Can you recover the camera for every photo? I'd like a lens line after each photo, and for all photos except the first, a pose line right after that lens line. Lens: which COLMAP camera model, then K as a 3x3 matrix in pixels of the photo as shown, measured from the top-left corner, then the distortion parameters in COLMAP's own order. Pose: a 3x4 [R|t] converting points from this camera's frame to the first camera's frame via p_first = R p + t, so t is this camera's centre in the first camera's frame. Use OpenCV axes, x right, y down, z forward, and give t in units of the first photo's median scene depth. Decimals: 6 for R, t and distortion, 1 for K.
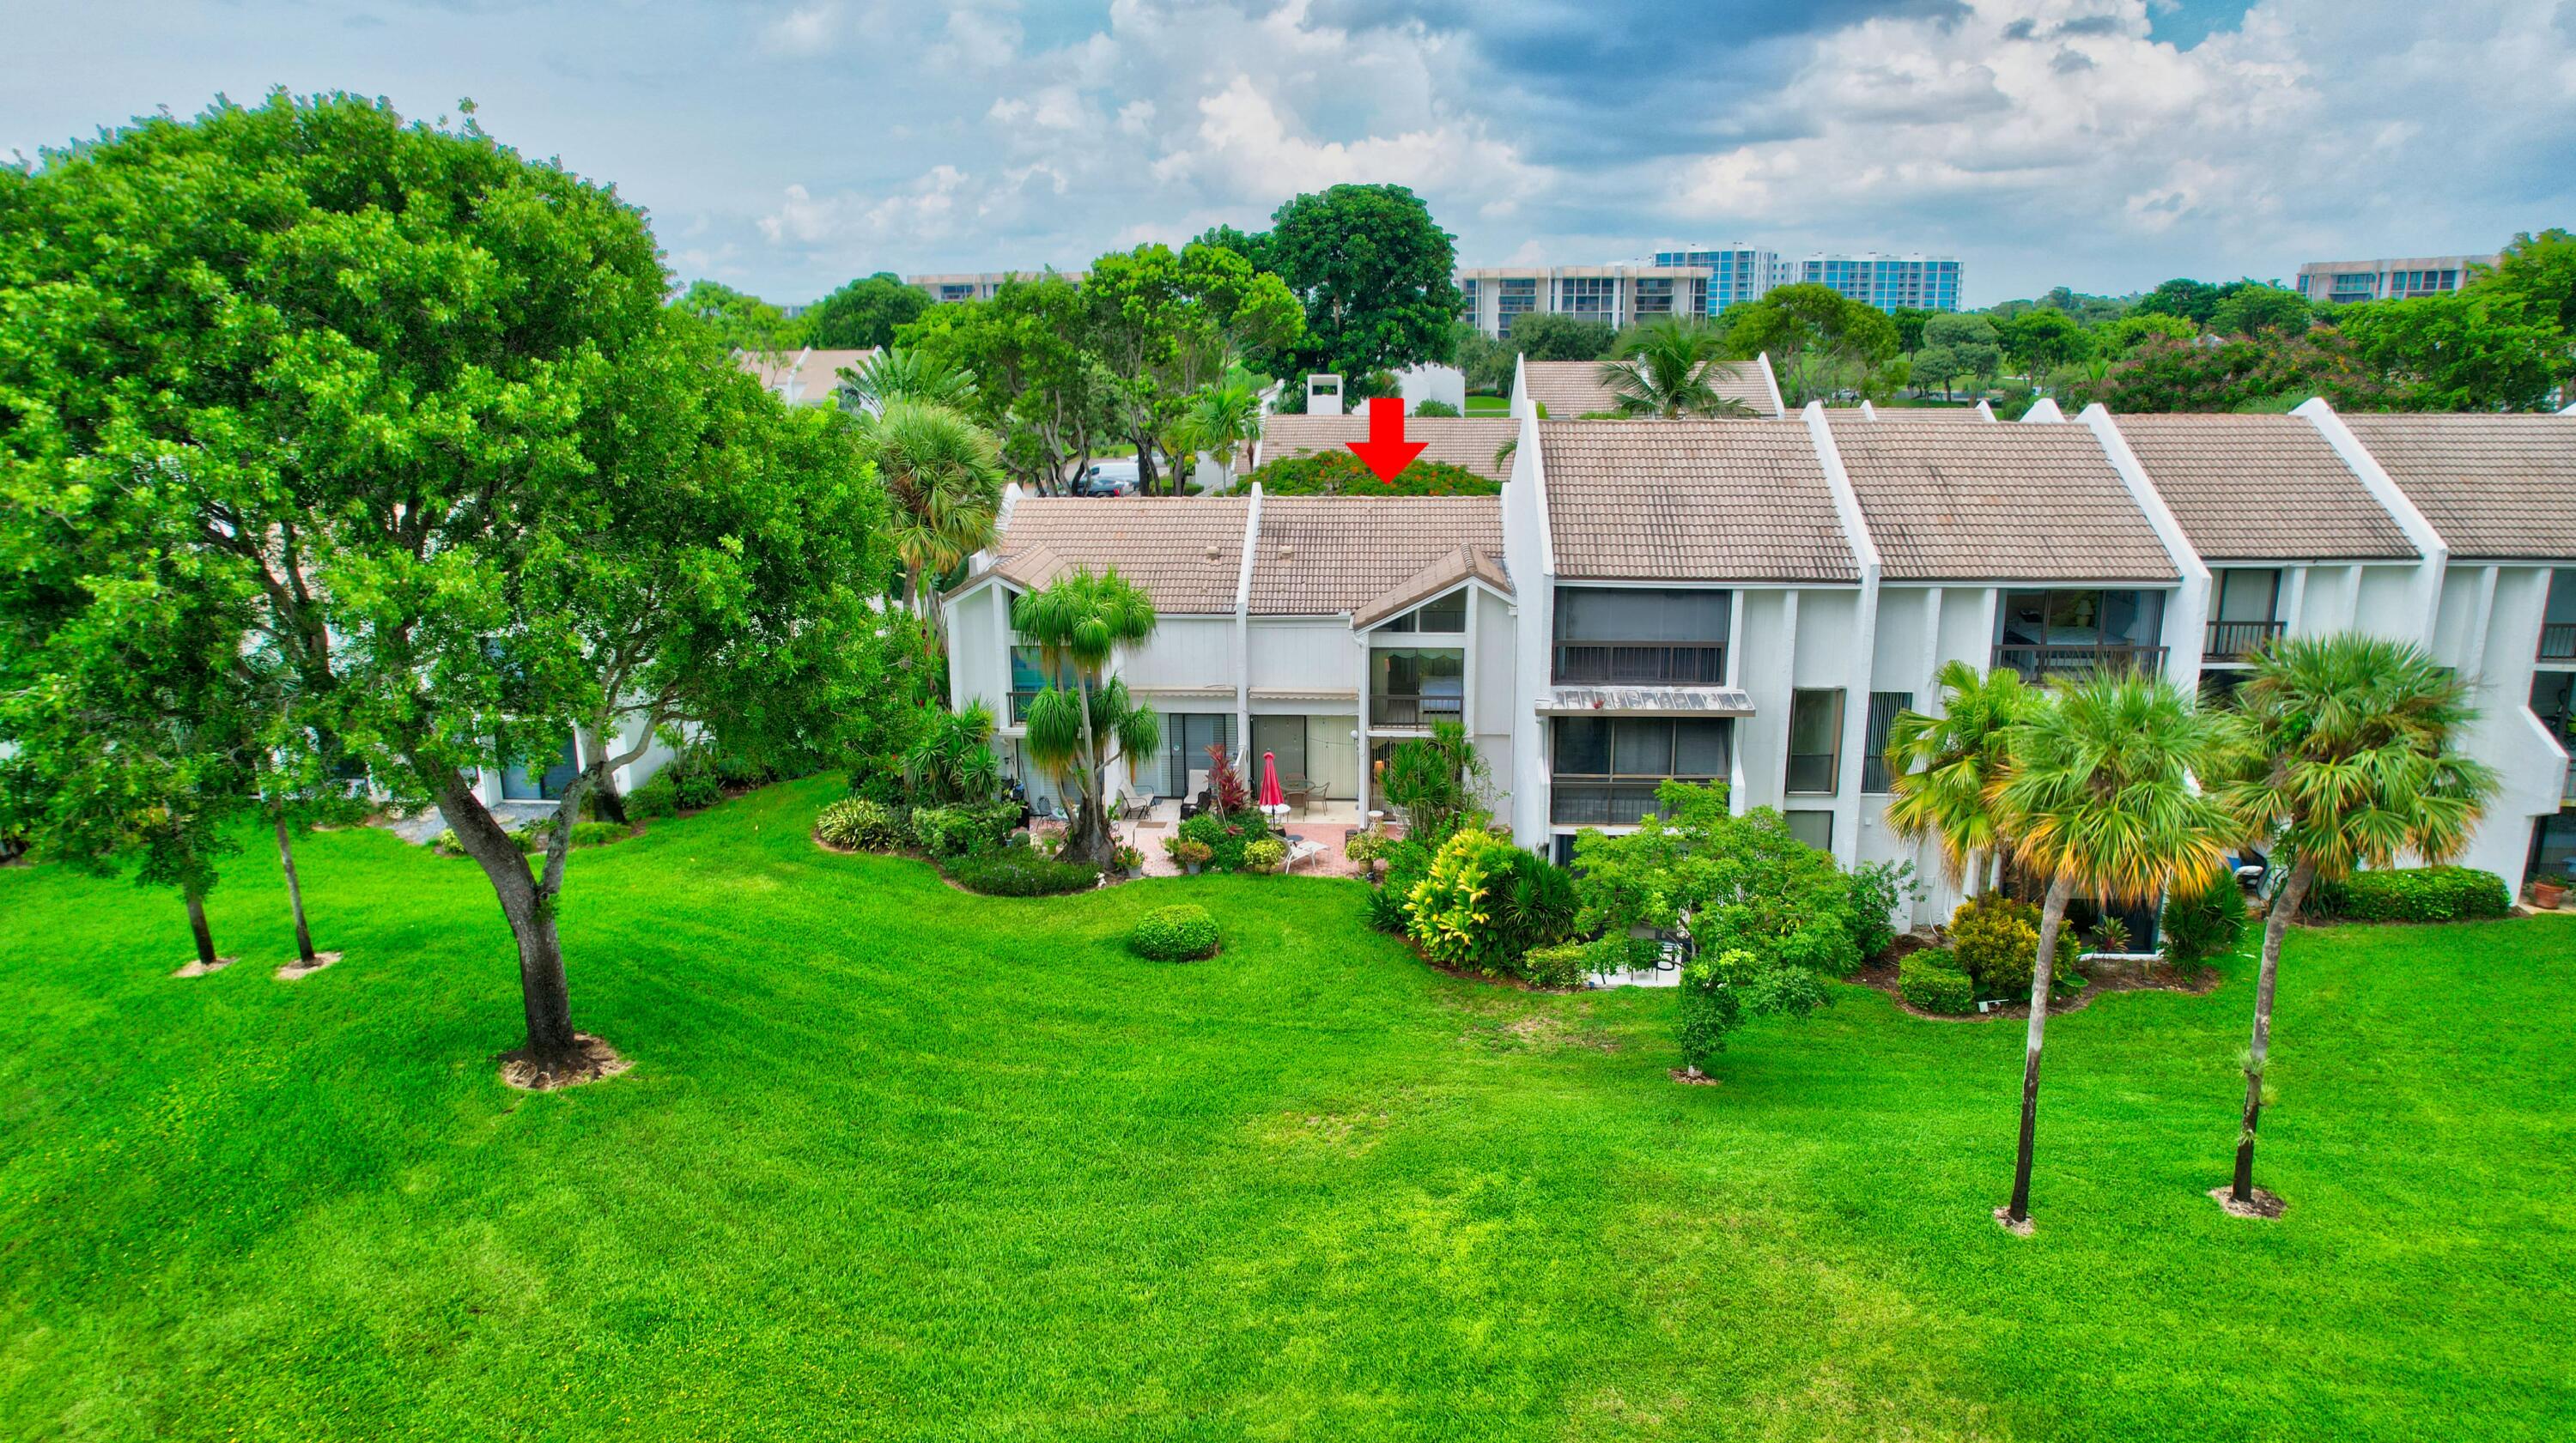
lens RADIAL K [[1650.4, 0, 1283.7], [0, 1650.4, 747.5], [0, 0, 1]] dist [-0.070379, 0.057131]
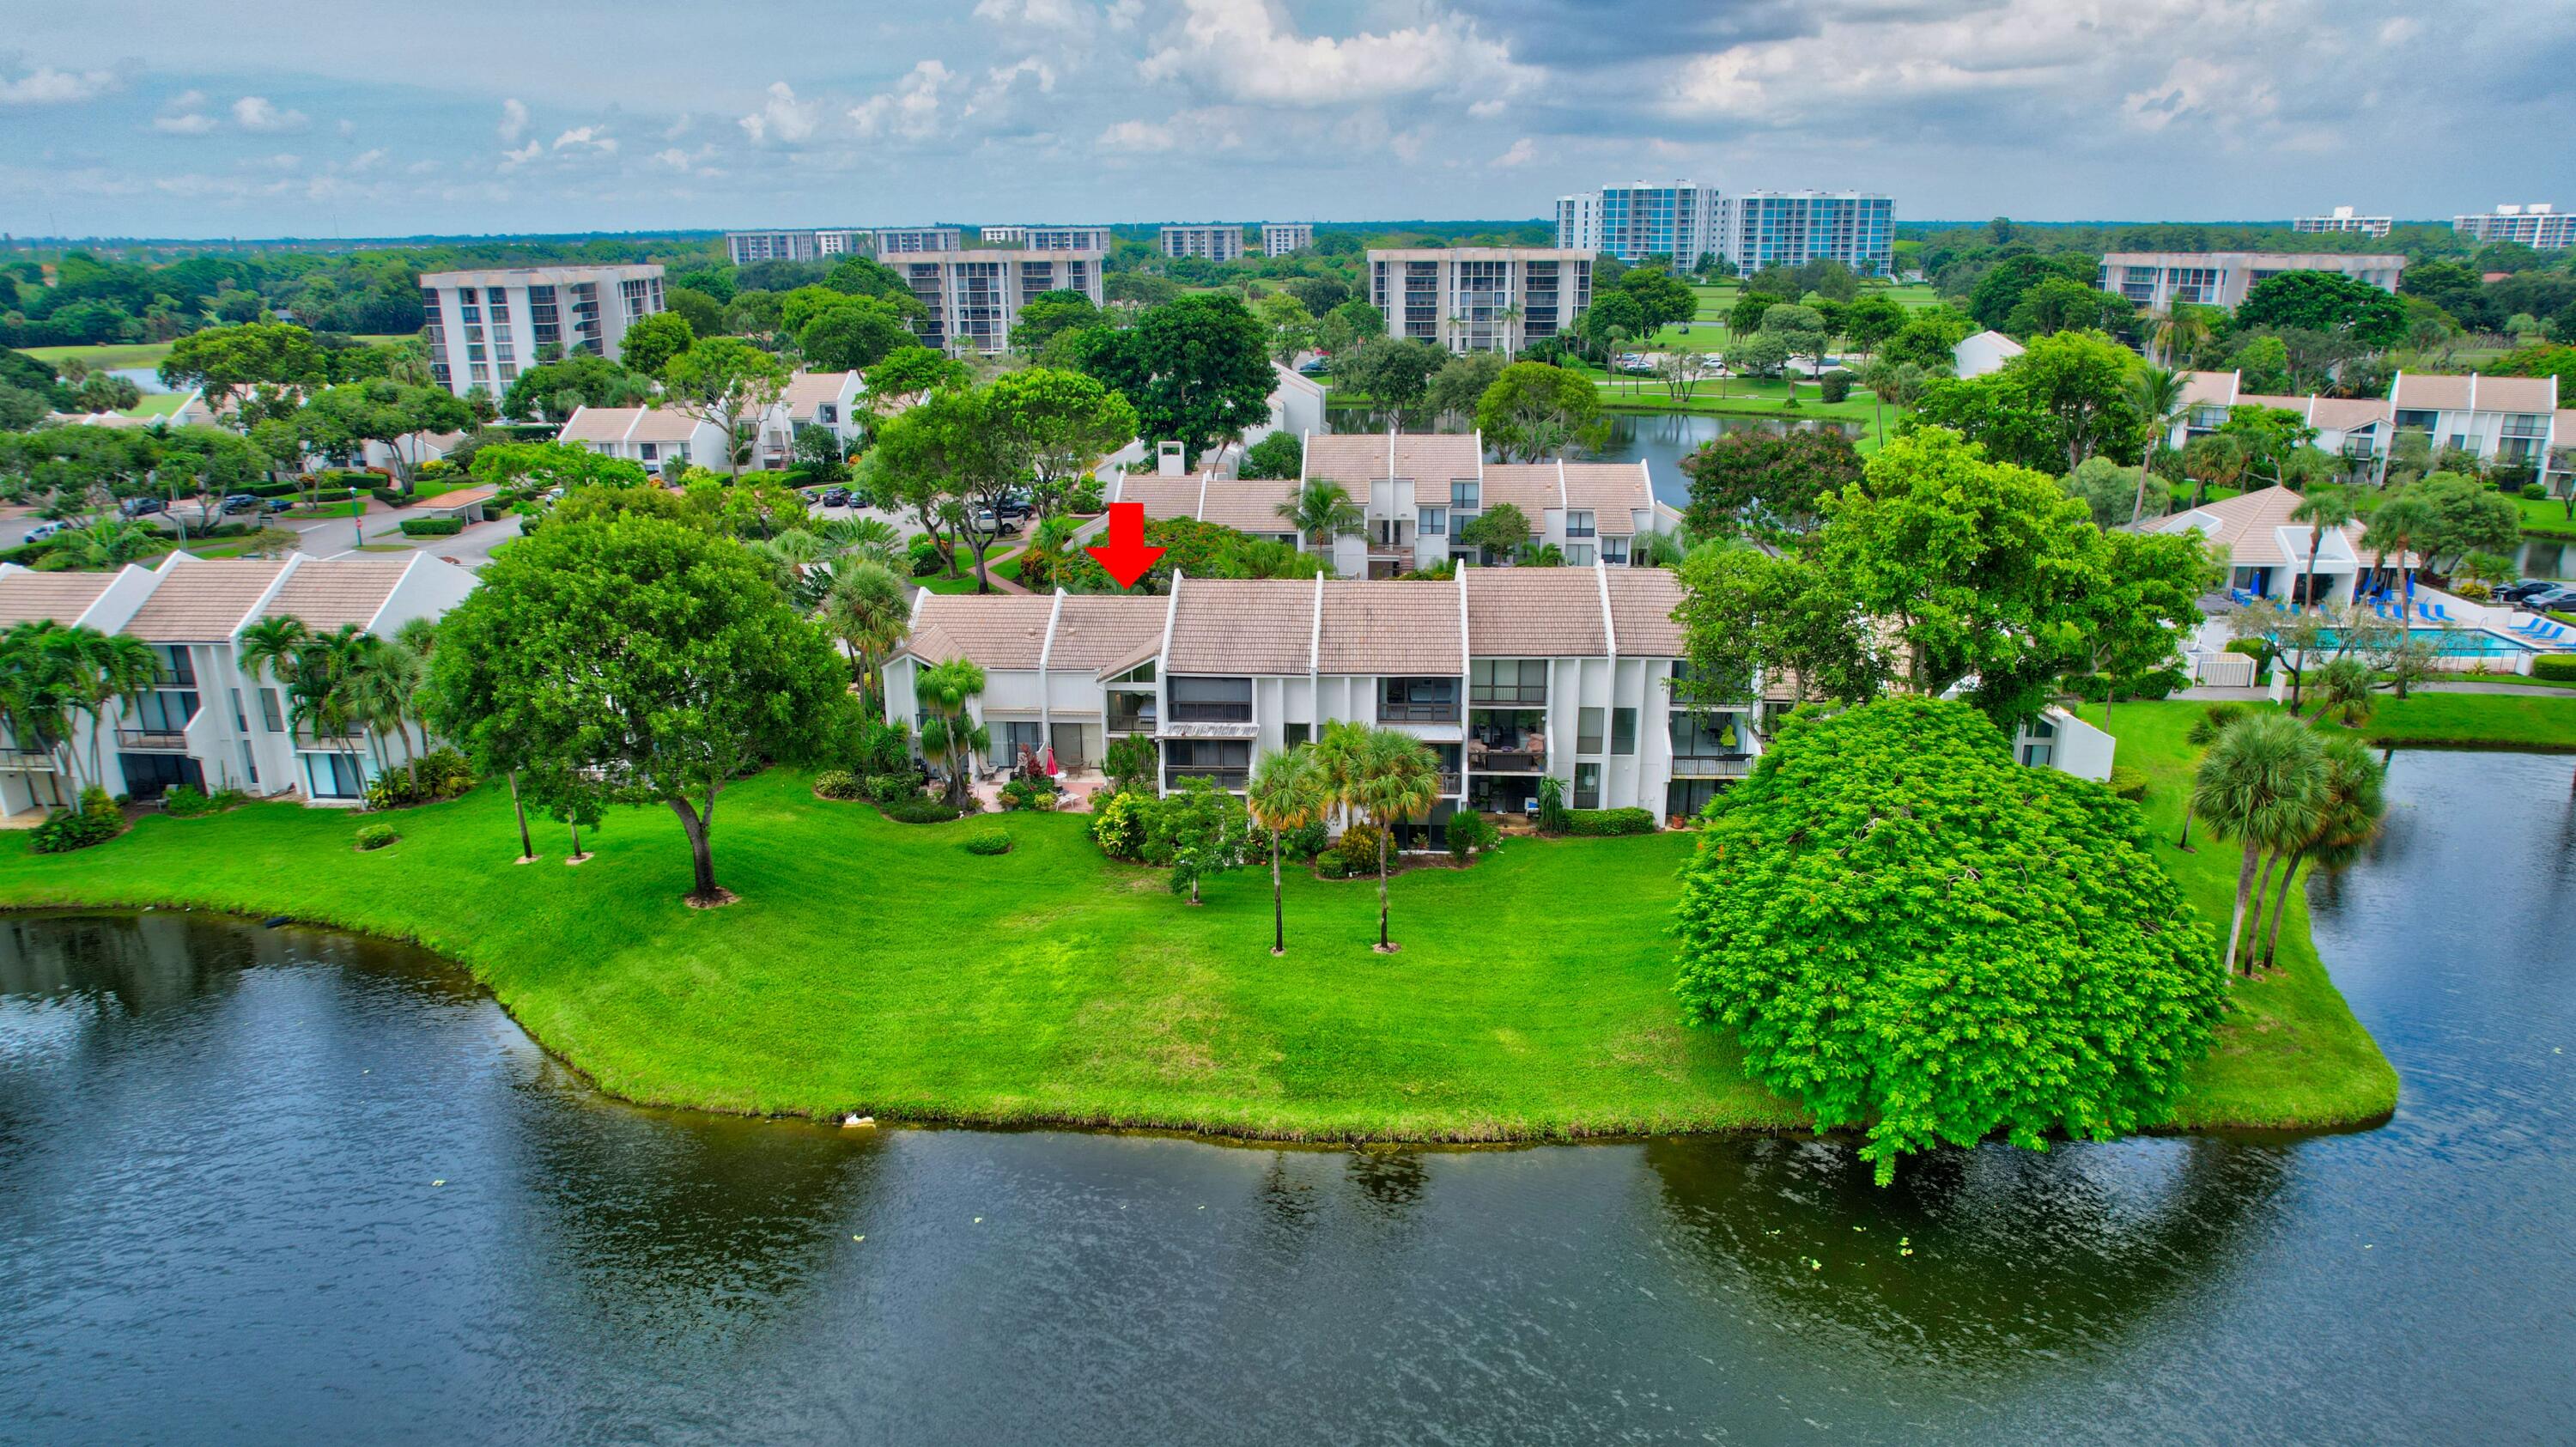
lens RADIAL K [[1650.7, 0, 1295.8], [0, 1650.7, 735.6], [0, 0, 1]] dist [-0.070379, 0.057131]
pose [[0.999908, -0.002412, 0.013354, 0.279578], [0.001736, 0.998727, 0.050402, -0.118919], [-0.013458, -0.050374, 0.998640, -1.027937]]
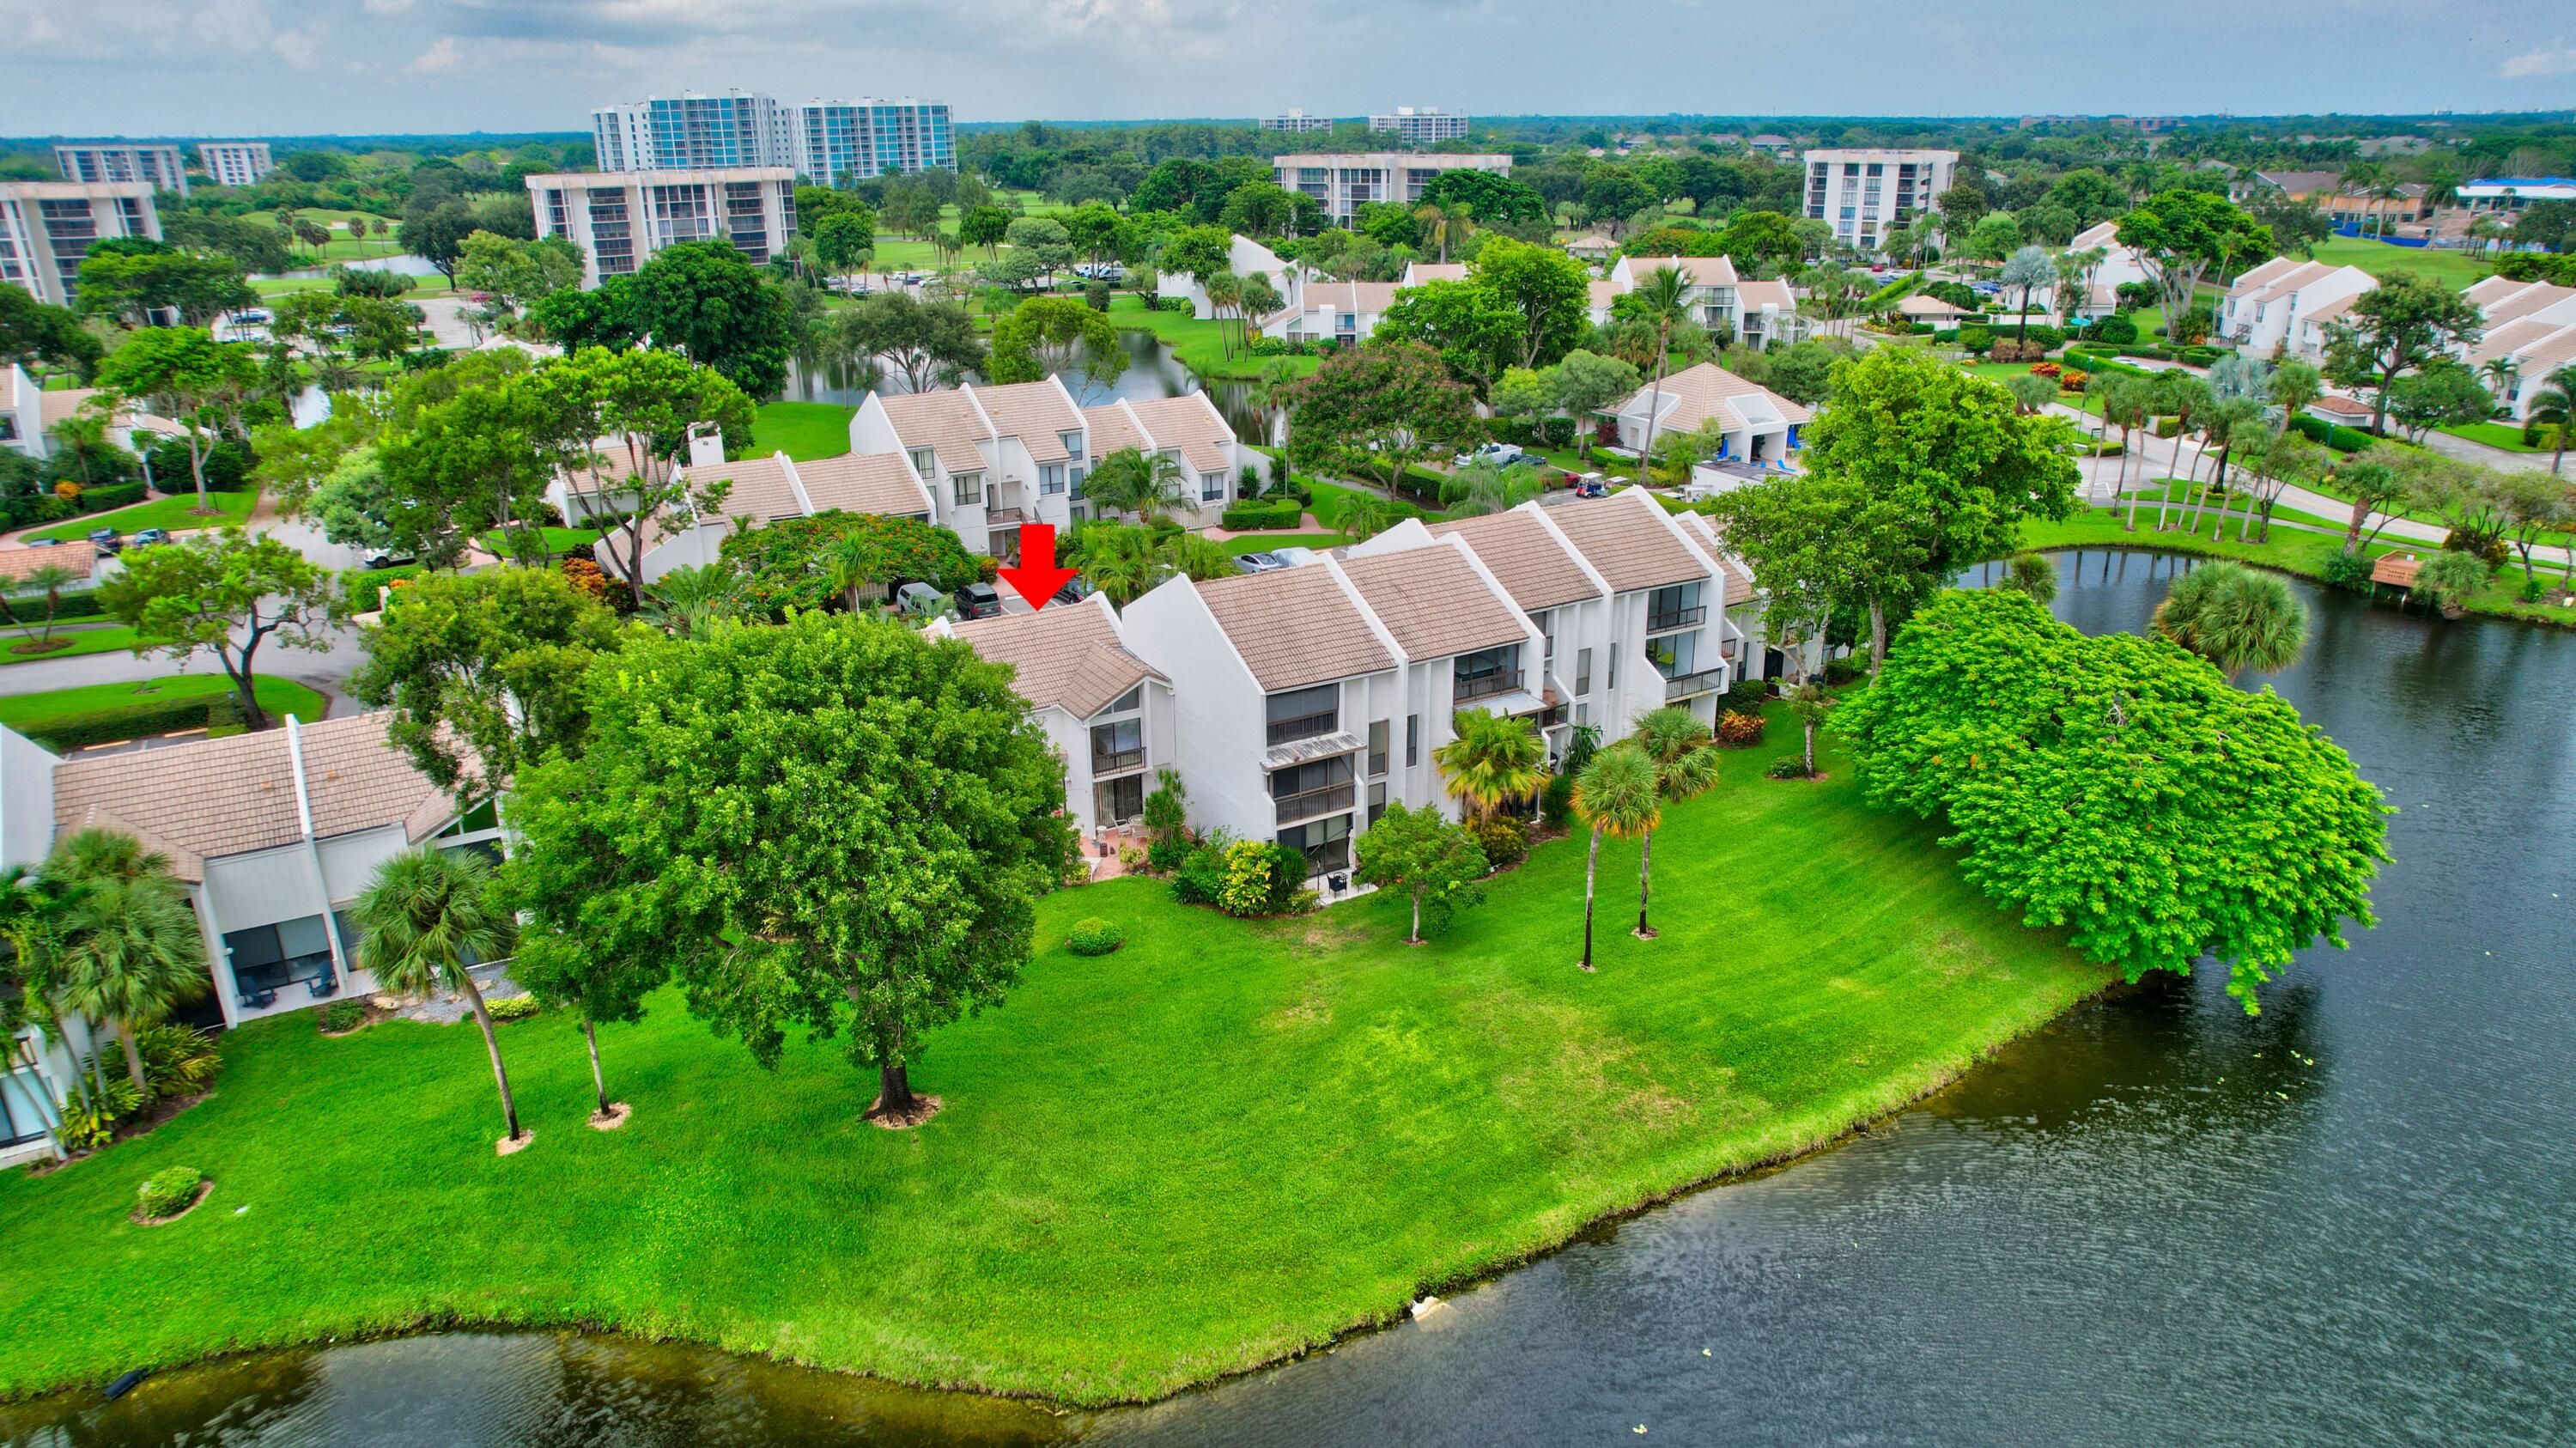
lens RADIAL K [[1650.8, 0, 1294.5], [0, 1650.8, 733.8], [0, 0, 1]] dist [-0.070379, 0.057131]
pose [[0.825011, -0.198923, 0.528948, -0.713972], [0.144618, 0.979148, 0.142667, -0.289537], [-0.546299, -0.041207, 0.836576, -0.500279]]
